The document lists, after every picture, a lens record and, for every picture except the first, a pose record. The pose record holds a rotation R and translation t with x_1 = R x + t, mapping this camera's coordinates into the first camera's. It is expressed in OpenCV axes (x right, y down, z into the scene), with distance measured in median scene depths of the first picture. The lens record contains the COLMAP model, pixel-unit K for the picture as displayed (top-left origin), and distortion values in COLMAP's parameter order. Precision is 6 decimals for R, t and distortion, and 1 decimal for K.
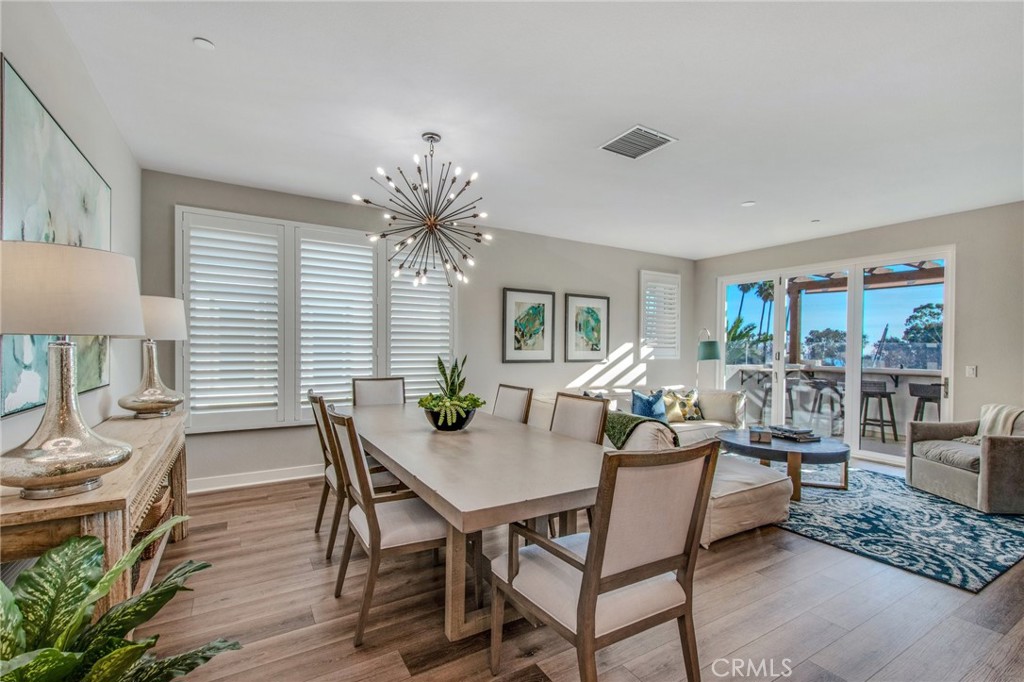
lens RADIAL K [[452.0, 0, 501.8], [0, 452.0, 356.3], [0, 0, 1]] dist [0.012709, -0.006011]
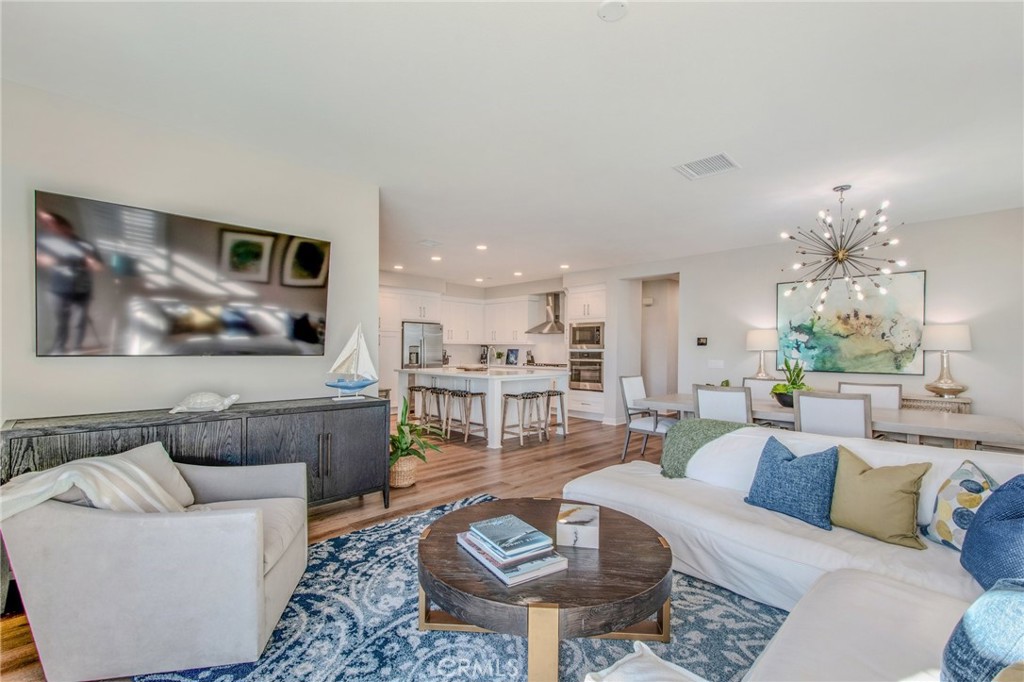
lens RADIAL K [[452.0, 0, 508.5], [0, 452.0, 347.6], [0, 0, 1]] dist [0.012709, -0.006011]
pose [[-0.966240, -0.018632, -0.256970, 0.710390], [-0.021539, 0.999732, 0.008504, -0.015684], [0.256743, 0.013752, -0.966382, 1.336719]]
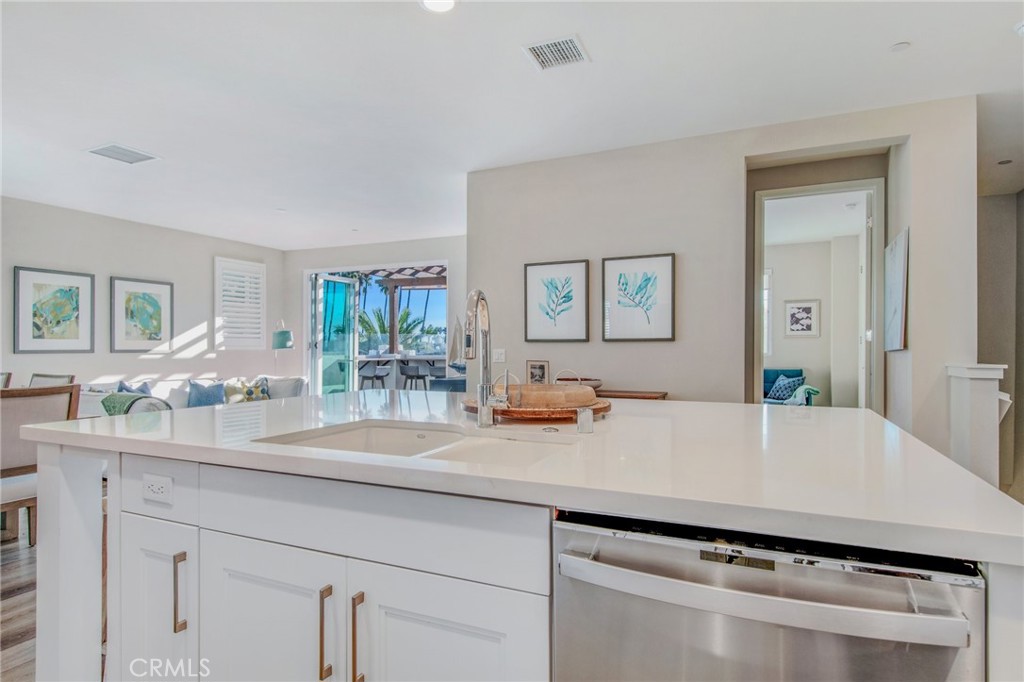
lens RADIAL K [[573.3, 0, 511.2], [0, 573.3, 347.1], [0, 0, 1]] dist [0.011509, -0.010922]
pose [[0.823735, -0.007464, 0.566926, 0.187140], [0.014994, 0.999850, -0.008623, 0.030285], [-0.566776, 0.015604, 0.823724, -0.500647]]
